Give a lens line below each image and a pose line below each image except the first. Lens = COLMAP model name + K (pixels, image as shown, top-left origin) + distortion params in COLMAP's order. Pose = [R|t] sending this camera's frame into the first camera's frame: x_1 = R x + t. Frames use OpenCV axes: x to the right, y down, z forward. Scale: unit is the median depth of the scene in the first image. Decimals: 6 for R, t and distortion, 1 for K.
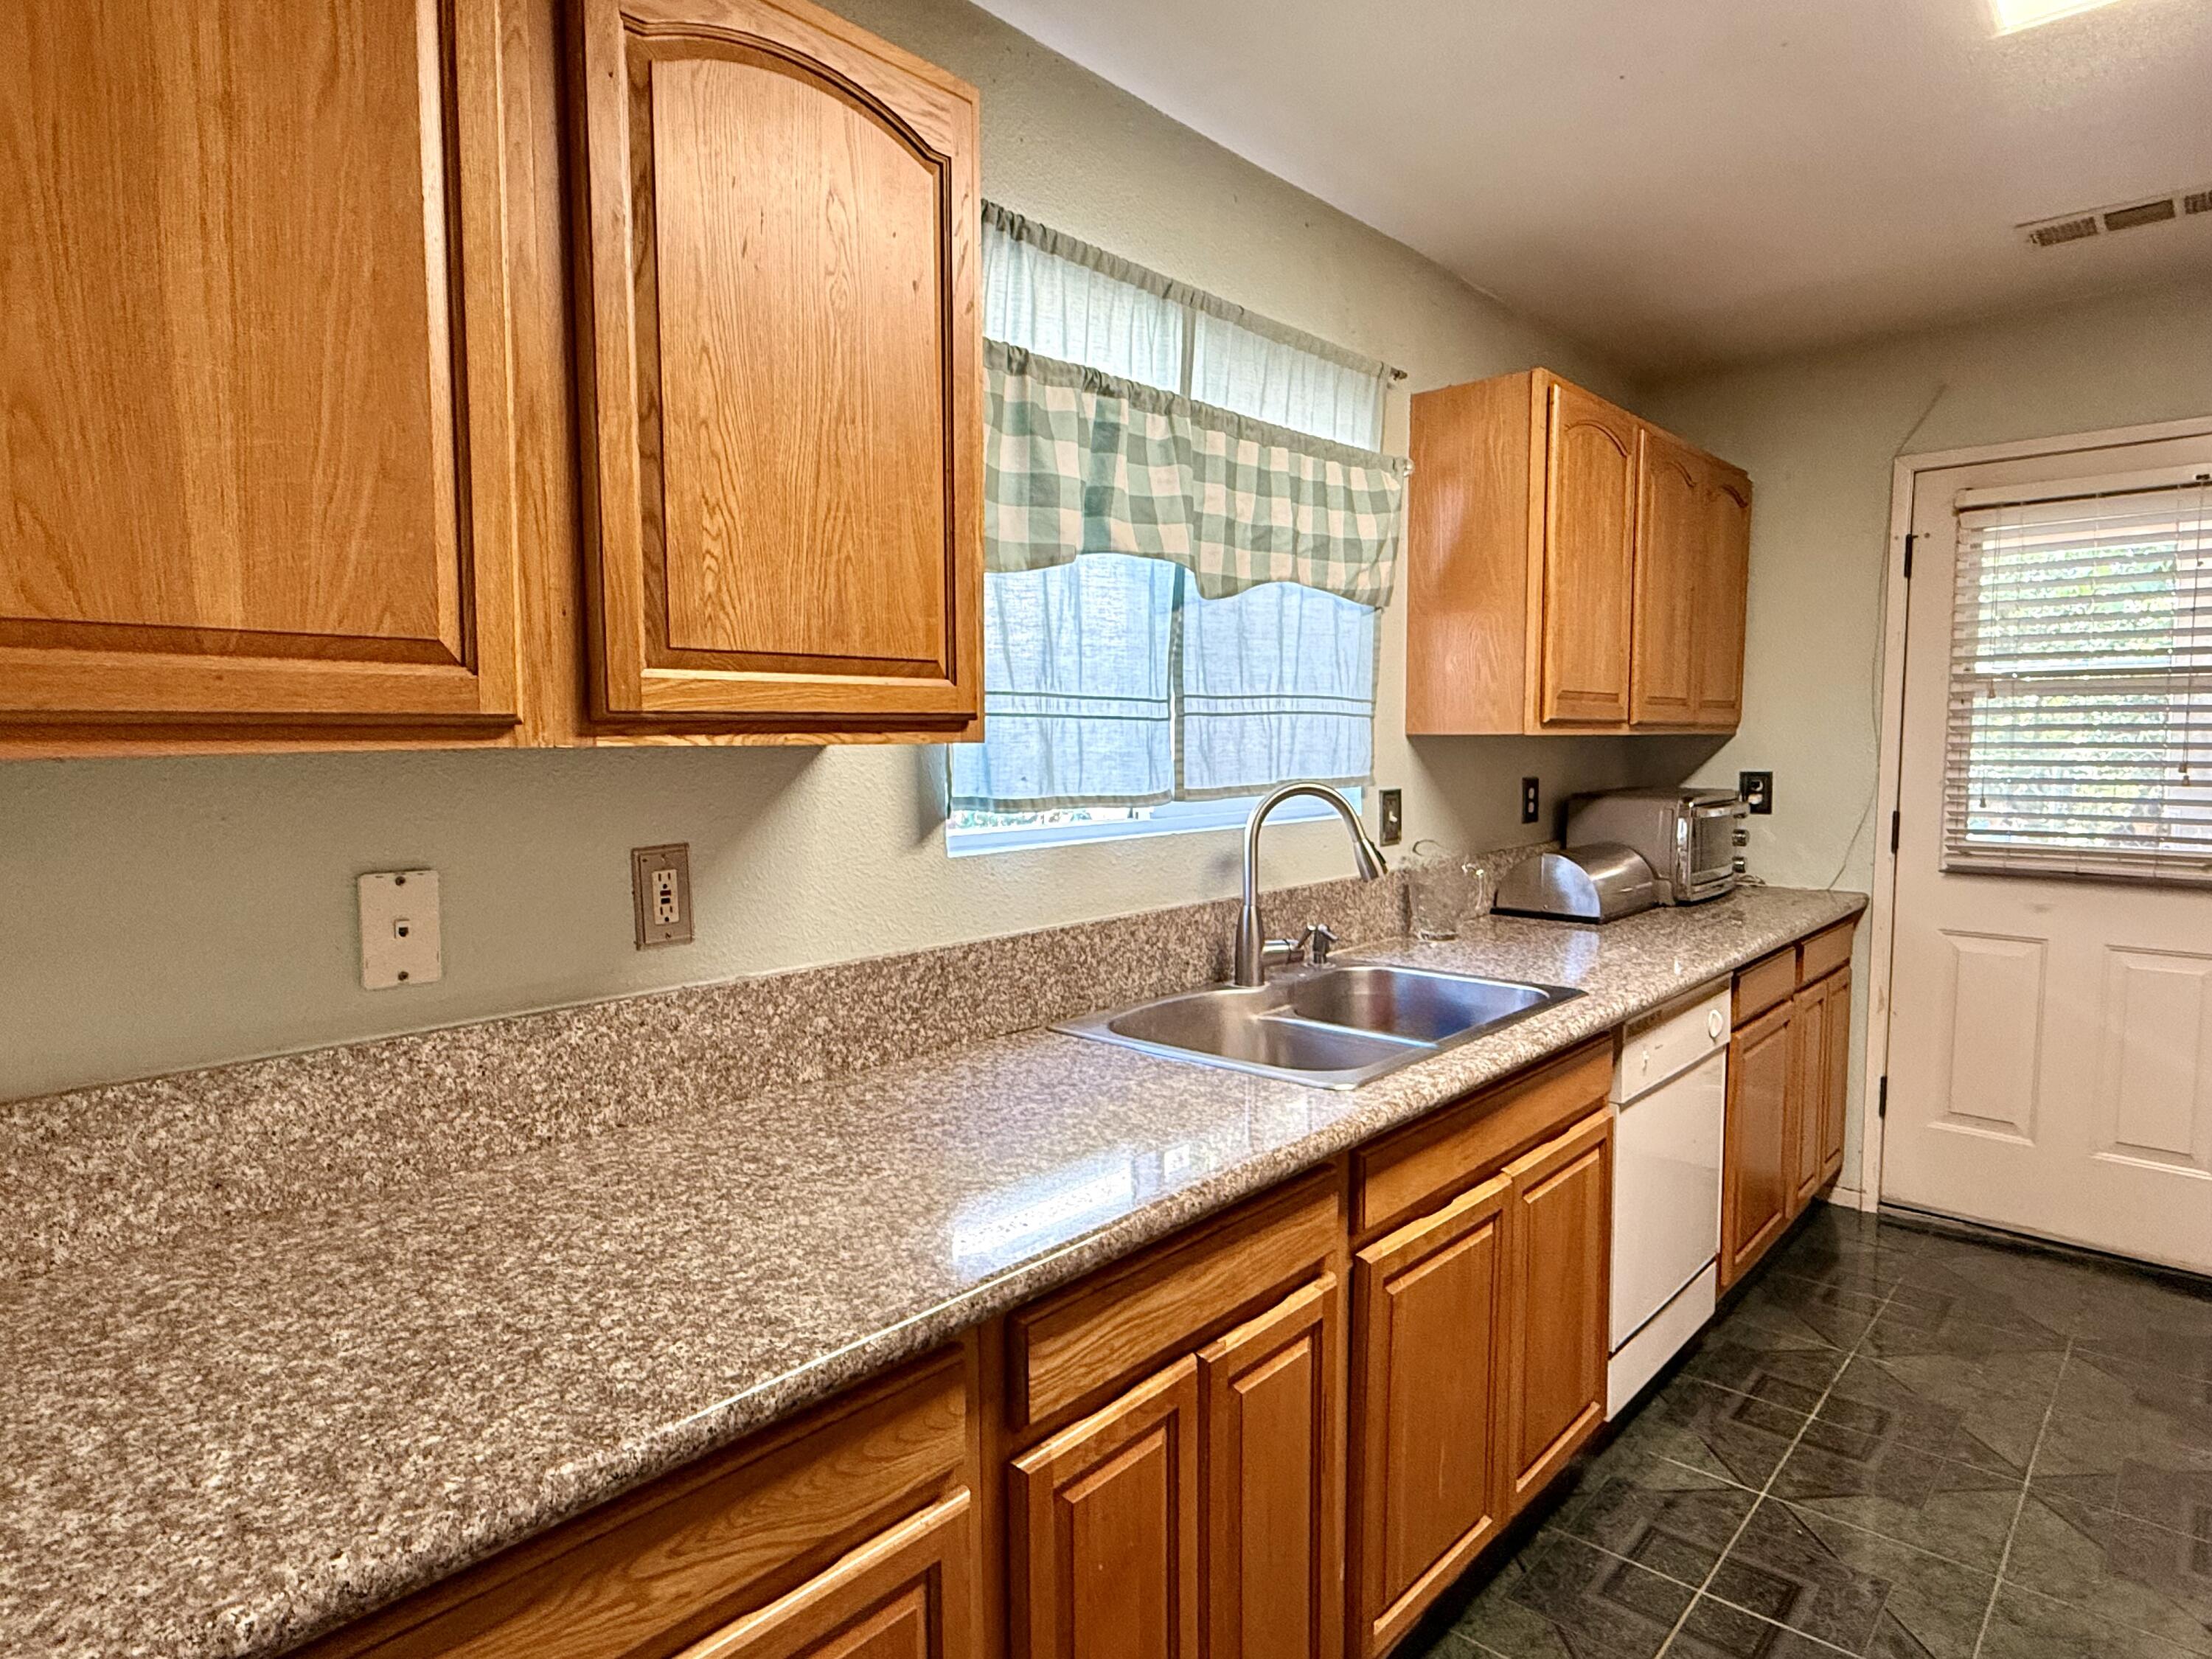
lens RADIAL K [[1264.0, 0, 1098.5], [0, 1264.0, 816.8], [0, 0, 1]] dist [-0.001302, 0.001161]
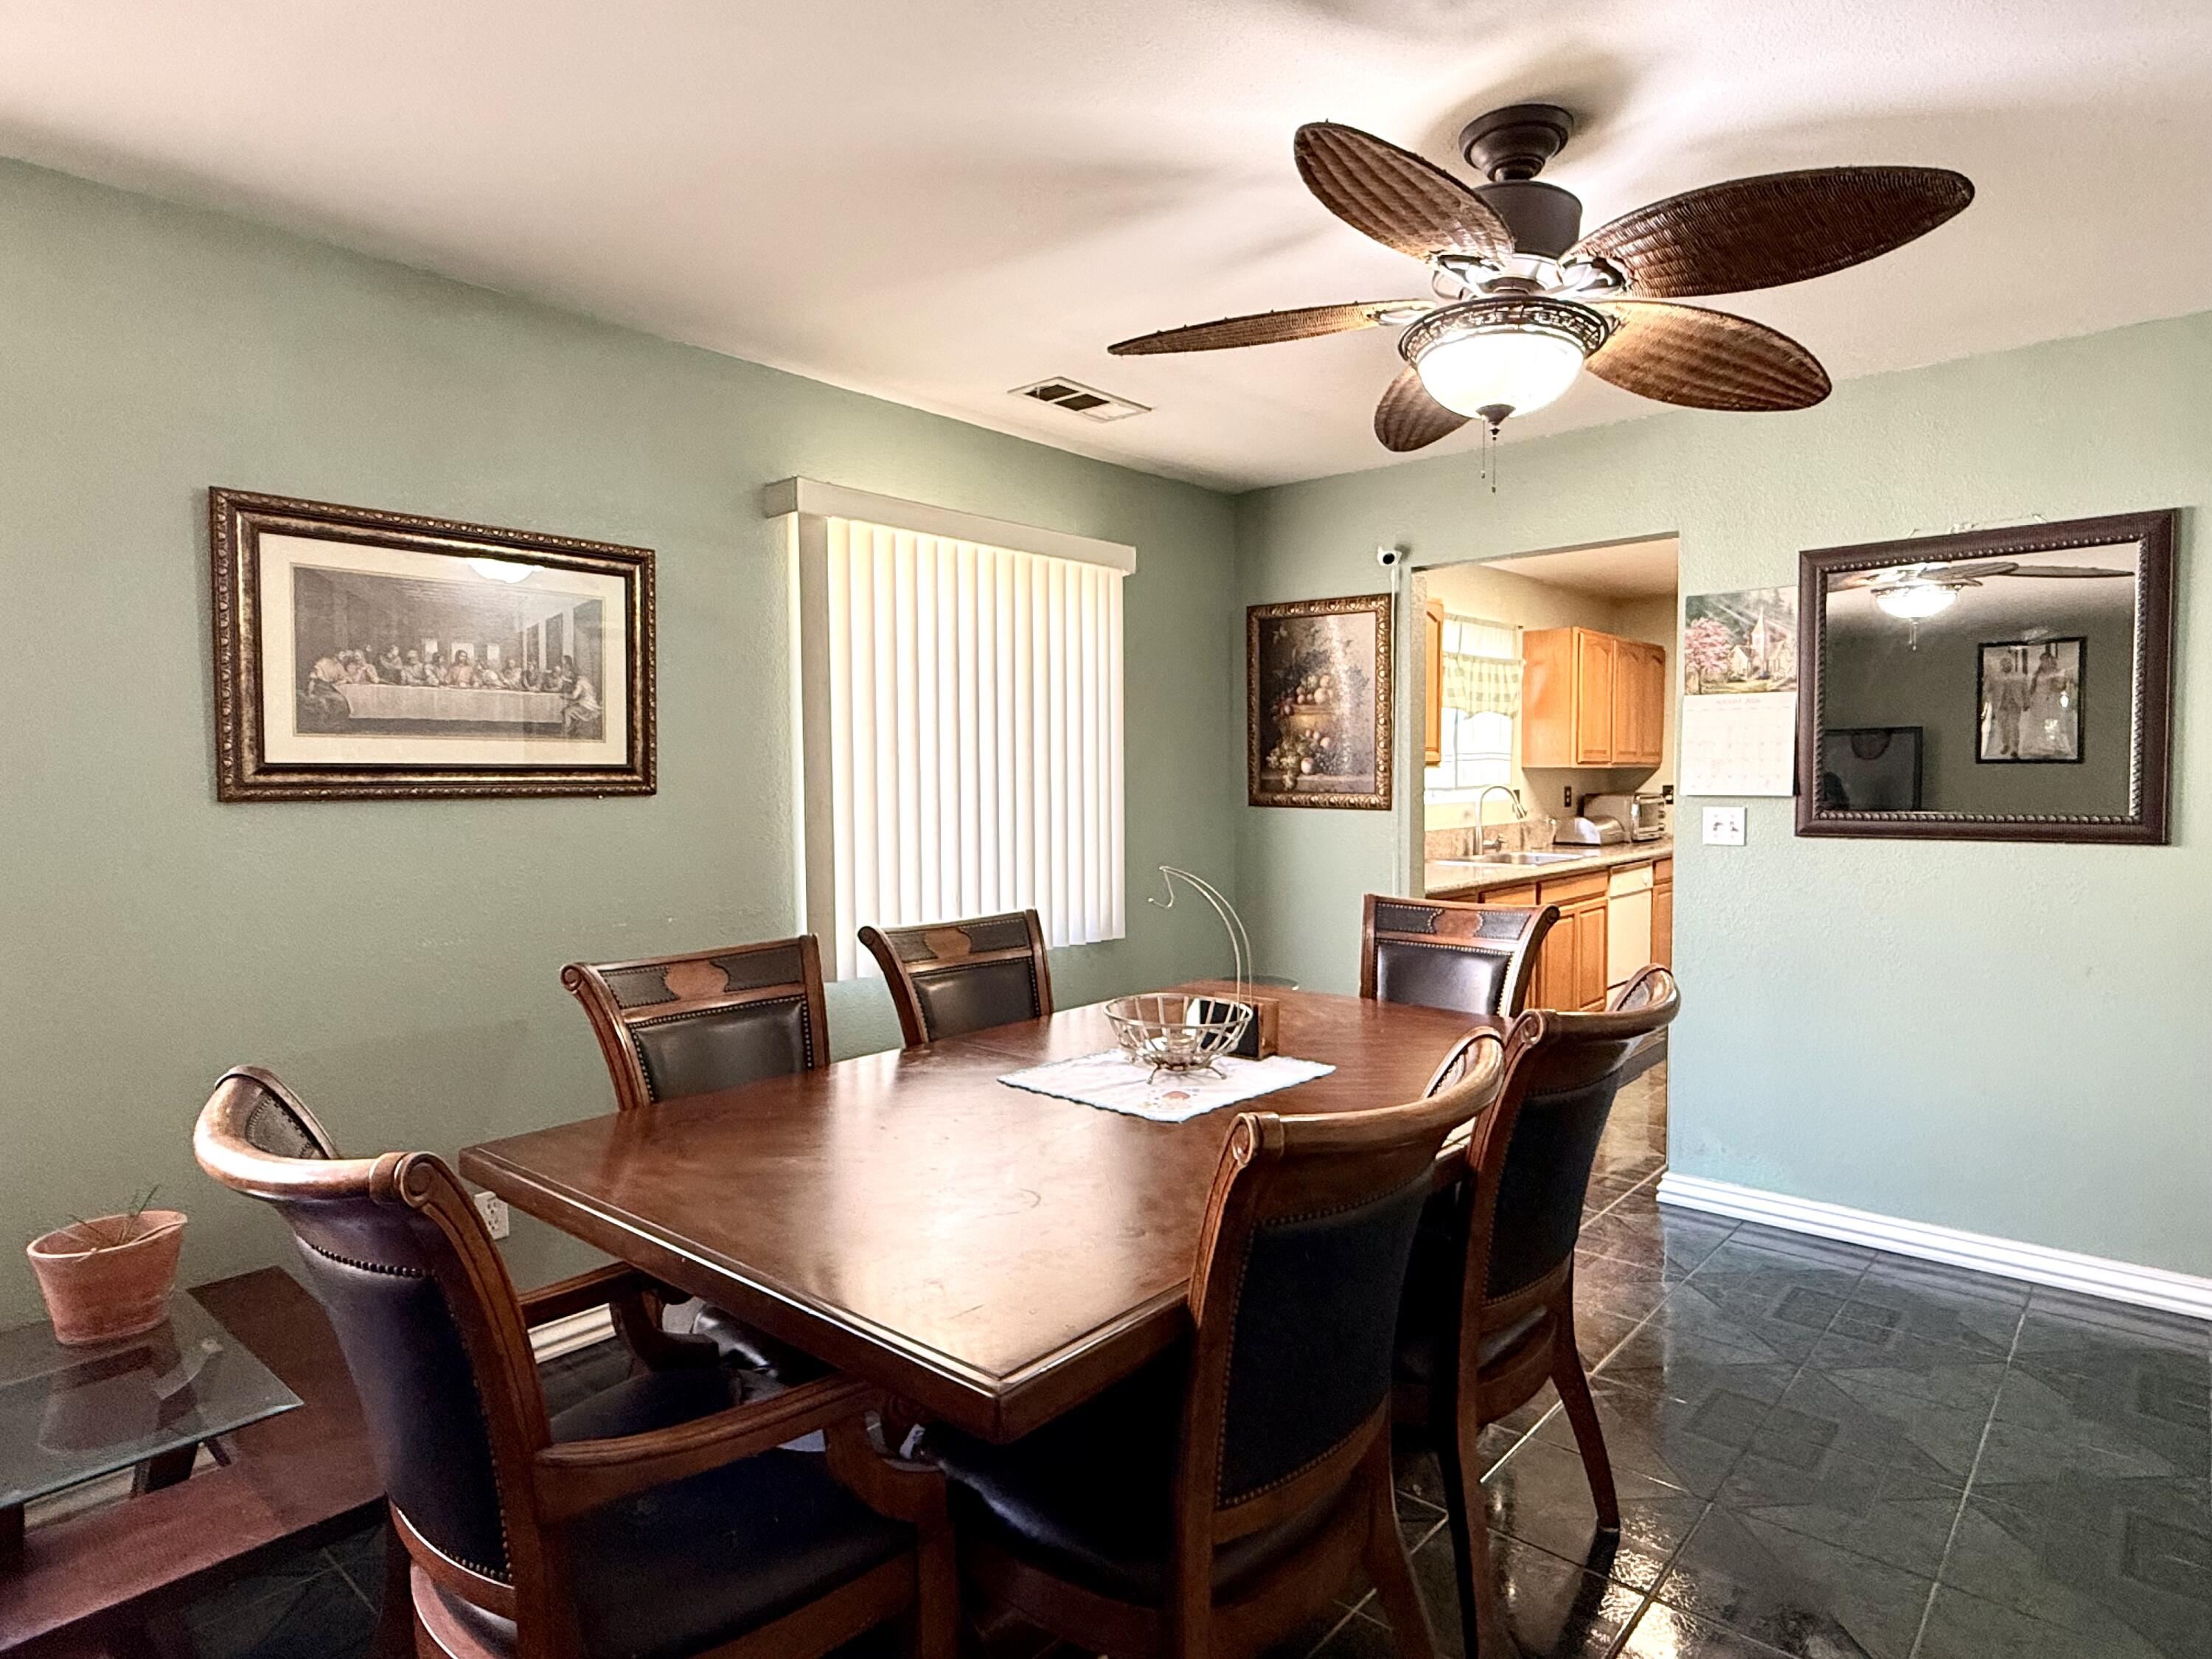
lens RADIAL K [[1247.2, 0, 1108.1], [0, 1247.2, 835.6], [0, 0, 1]] dist [0.006941, 0.001122]
pose [[0.999840, -0.004812, 0.017256, -0.723835], [0.005083, 0.999864, -0.015669, 0.121997], [-0.017178, 0.015755, 0.999728, -1.696368]]
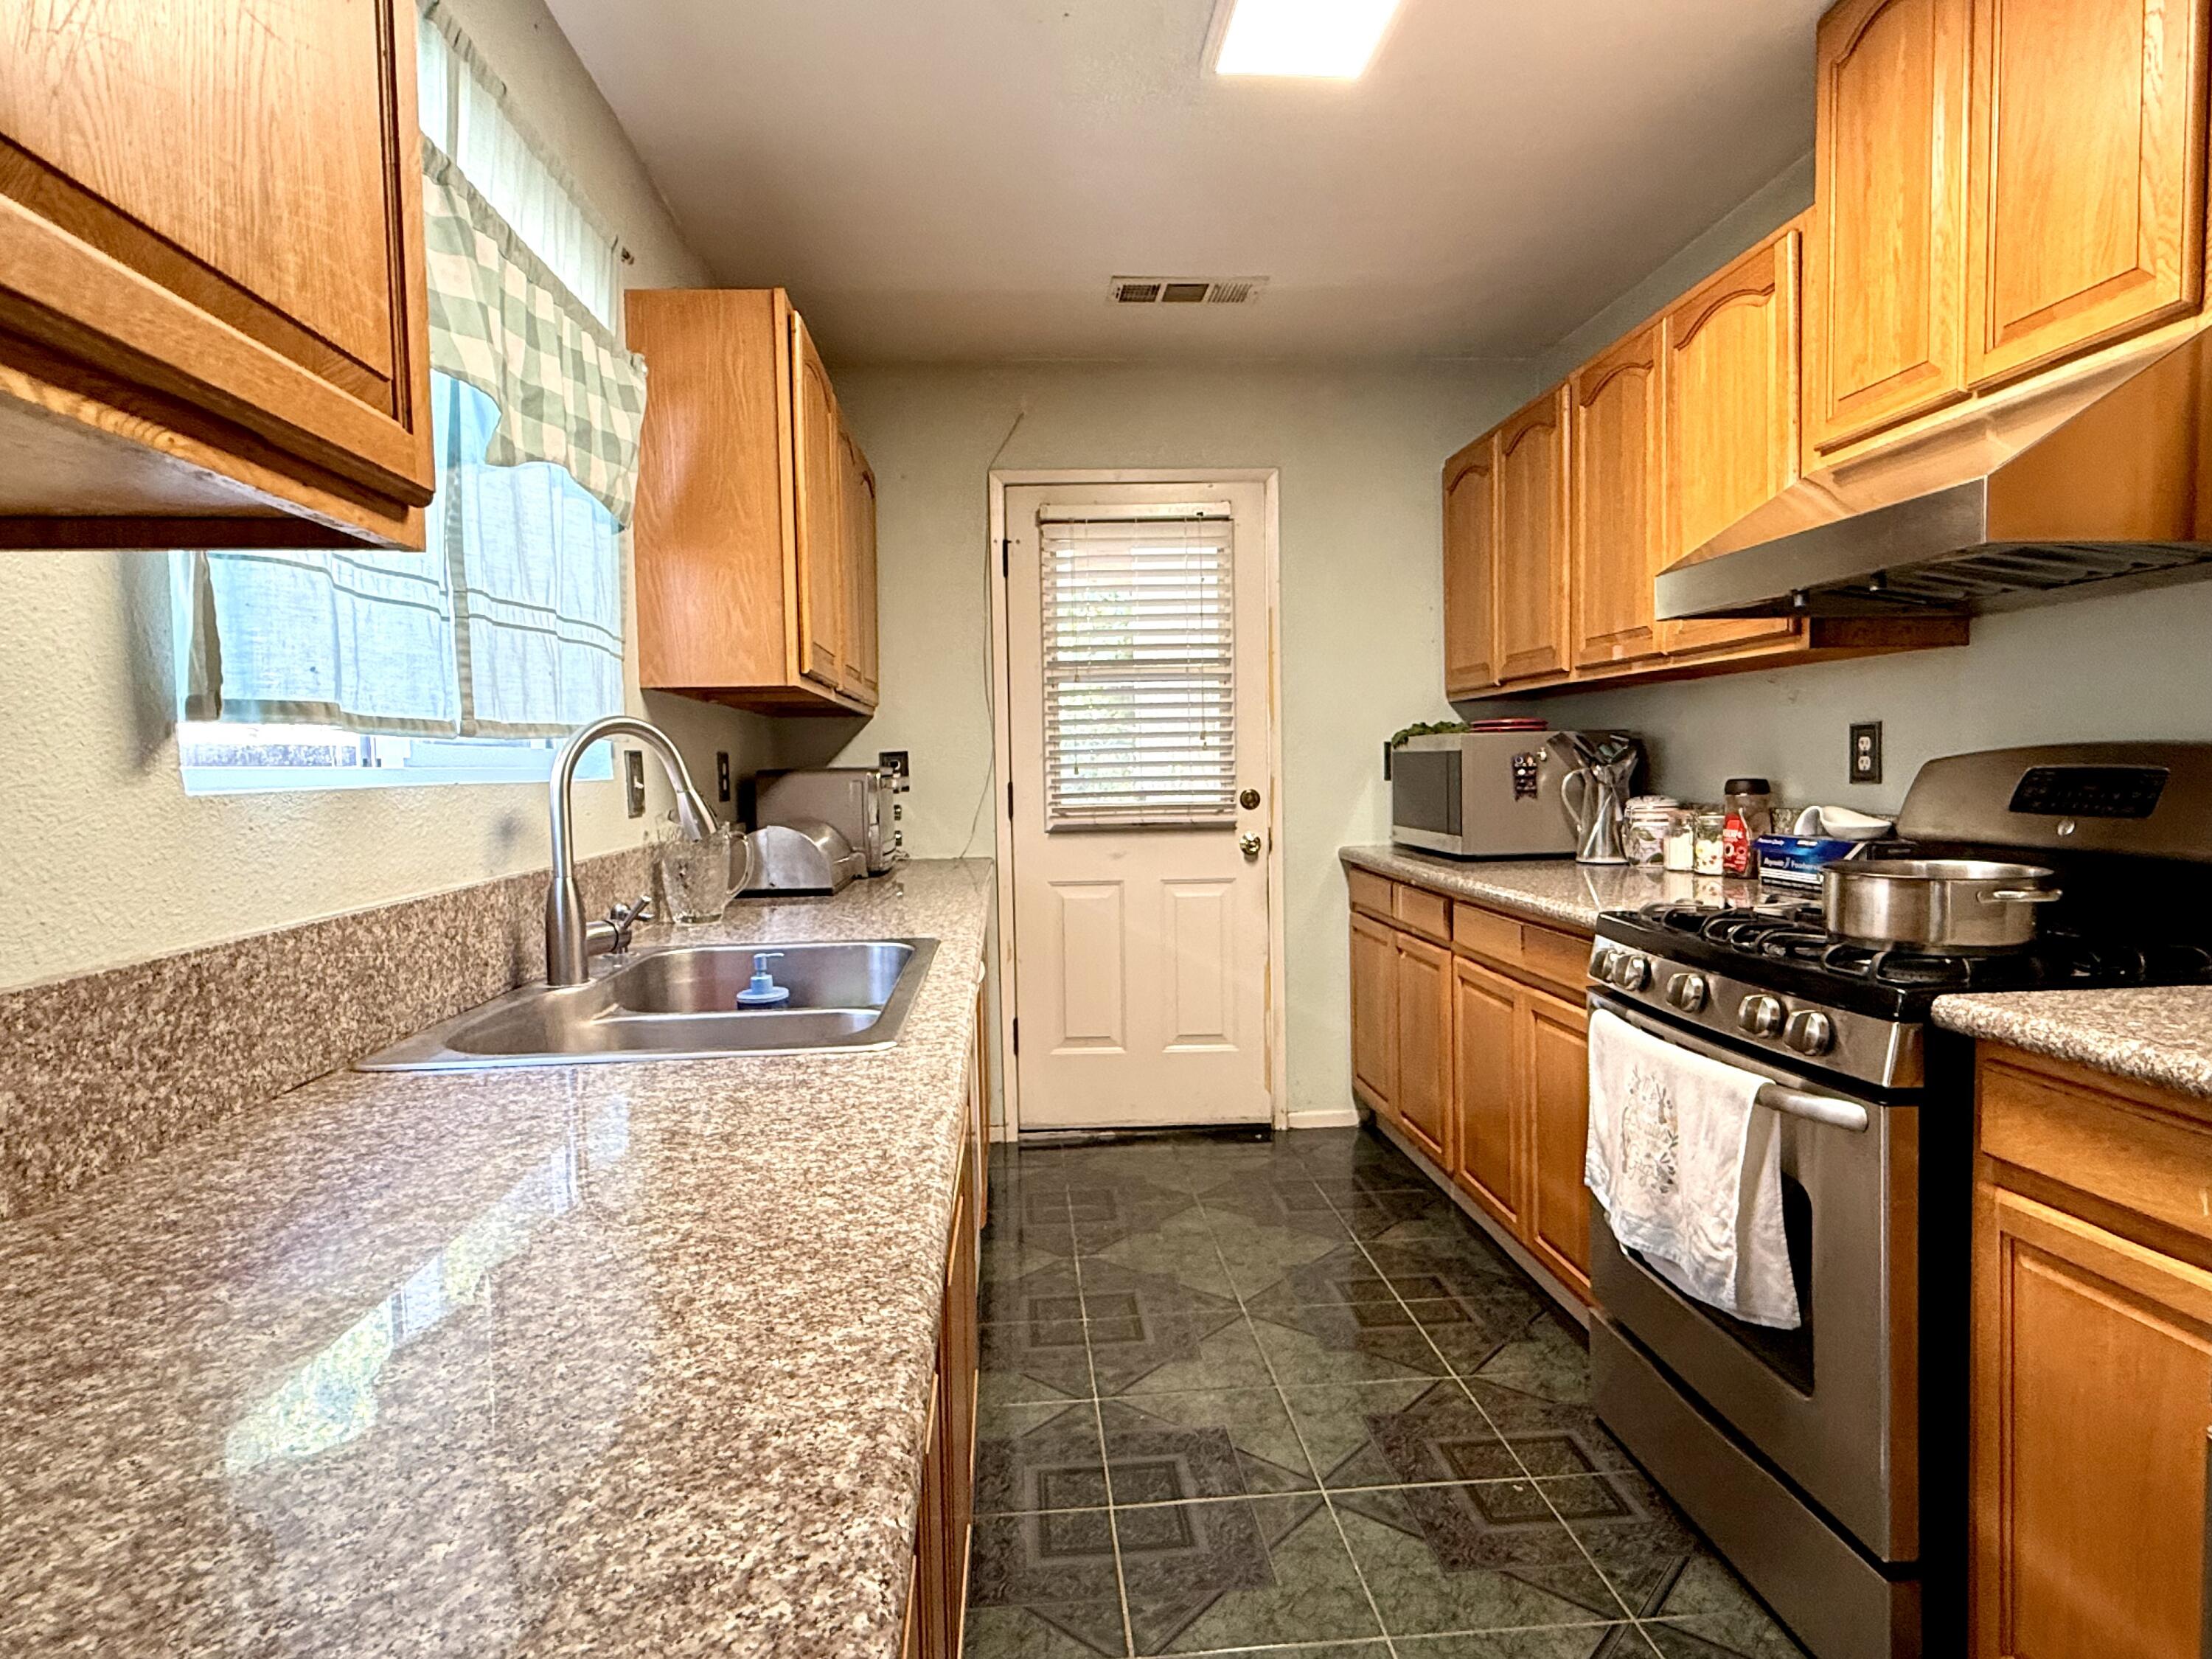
lens RADIAL K [[1264.0, 0, 1099.7], [0, 1264.0, 821.4], [0, 0, 1]] dist [-0.001302, 0.001161]
pose [[0.689501, -0.044082, 0.722942, -0.193399], [0.067027, 0.997746, -0.003089, 0.057071], [-0.721177, 0.050587, 0.690902, 0.233457]]
